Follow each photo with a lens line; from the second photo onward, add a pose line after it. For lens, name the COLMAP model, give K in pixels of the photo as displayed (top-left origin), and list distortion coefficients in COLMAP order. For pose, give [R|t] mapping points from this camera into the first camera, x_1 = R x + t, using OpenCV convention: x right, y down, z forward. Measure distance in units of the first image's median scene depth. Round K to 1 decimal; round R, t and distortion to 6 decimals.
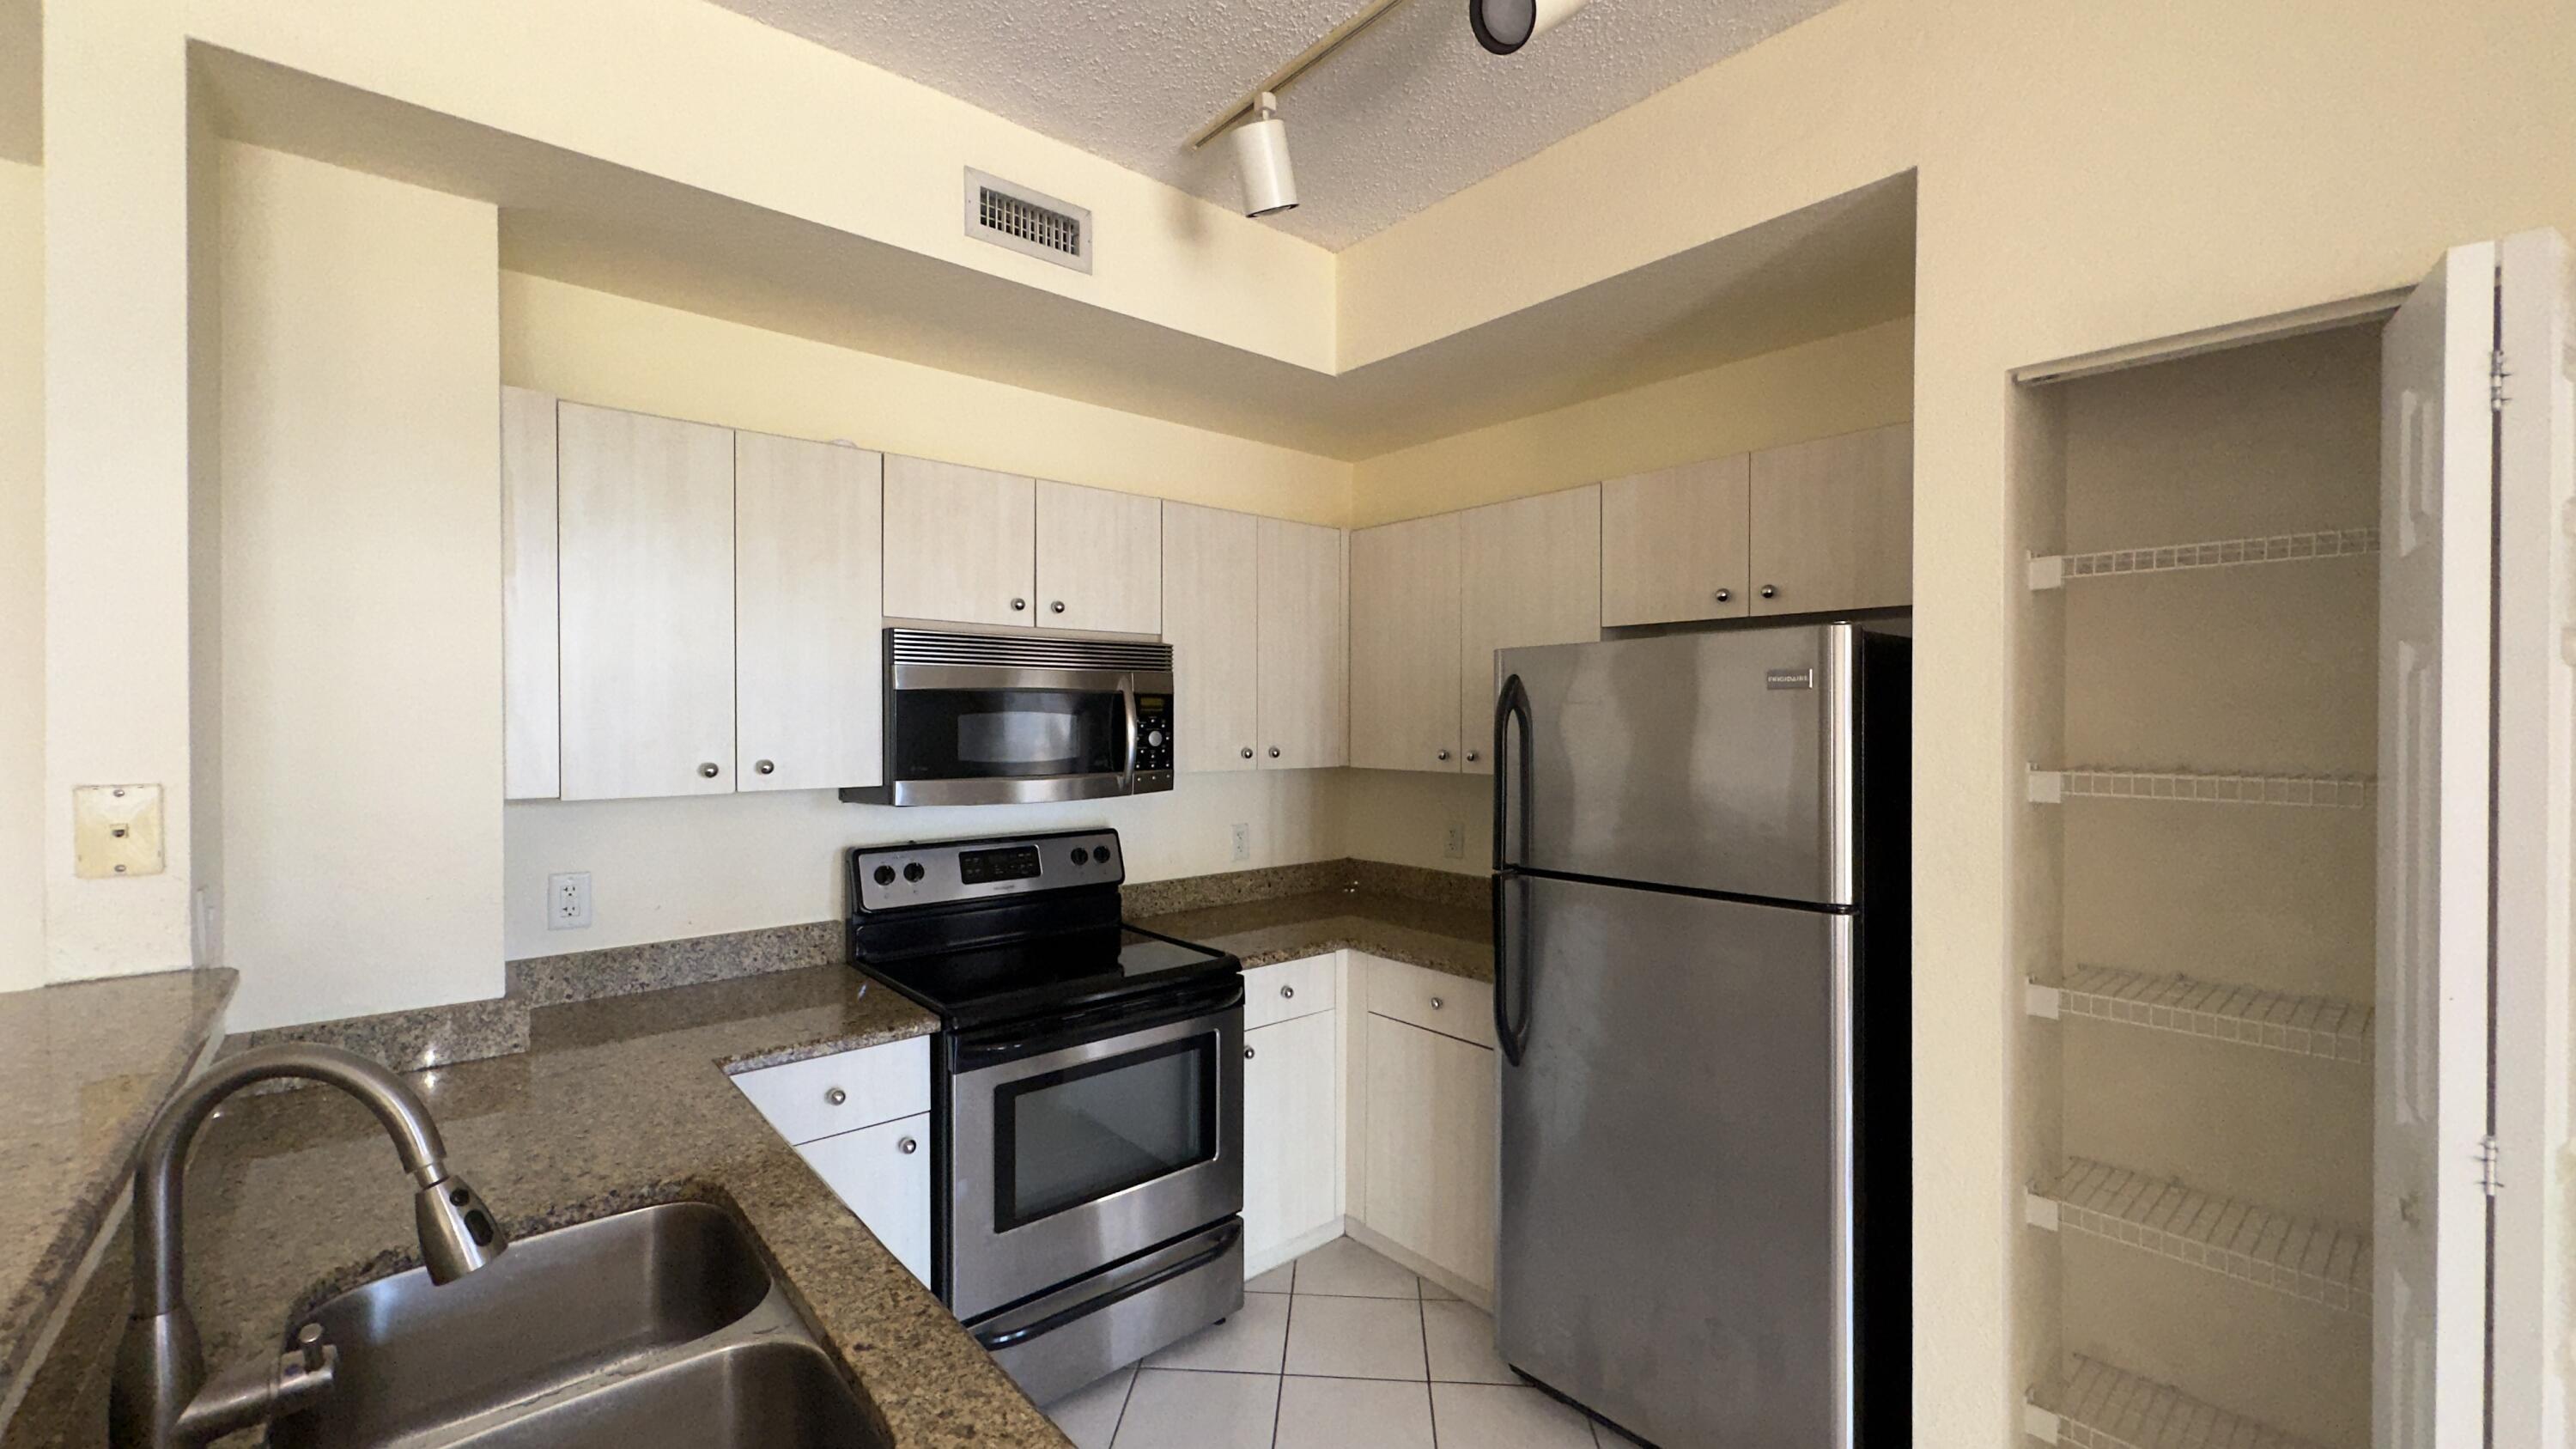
lens RADIAL K [[1030.0, 0, 1288.0], [0, 1030.0, 724.5], [0, 0, 1]] dist [-0.000983, -0.000041]
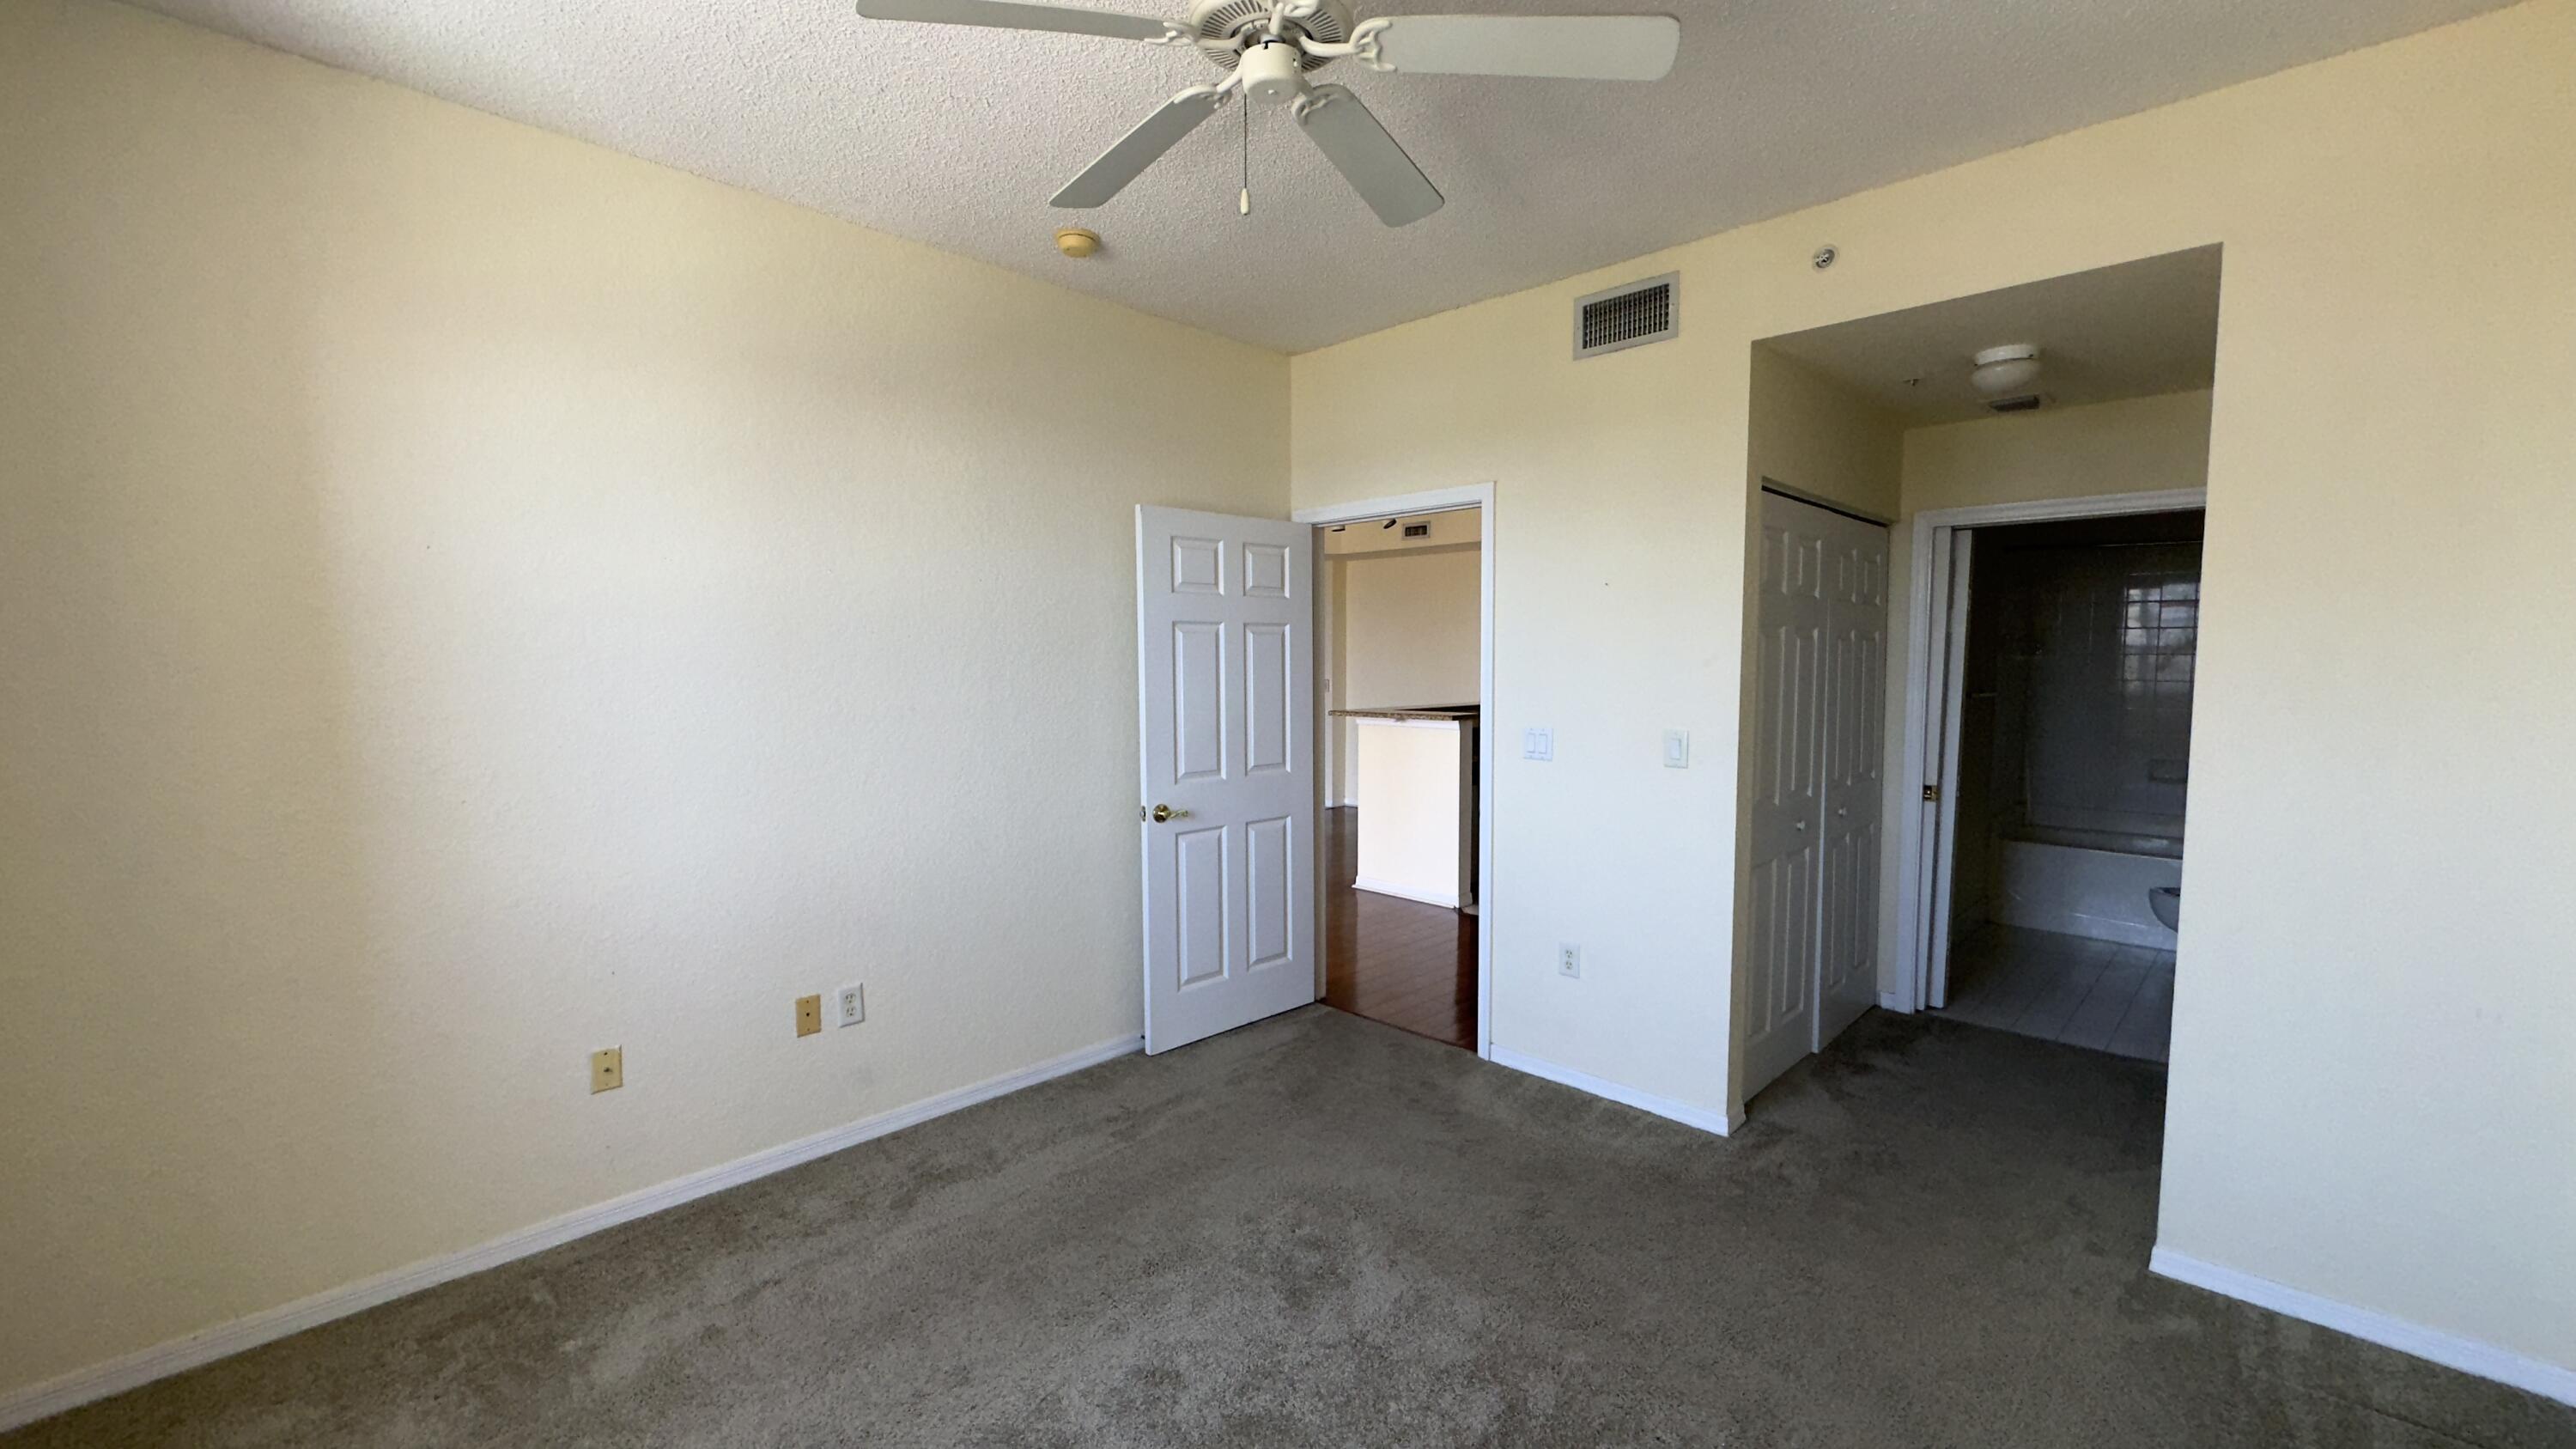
lens RADIAL K [[1036.9, 0, 1287.6], [0, 1036.9, 743.4], [0, 0, 1]] dist [0.000483, 0.000062]
pose [[0.074400, 0.084692, -0.993626, 3.184298], [0.001193, 0.996379, 0.085016, -0.018951], [0.997228, -0.007511, 0.074030, 0.192109]]
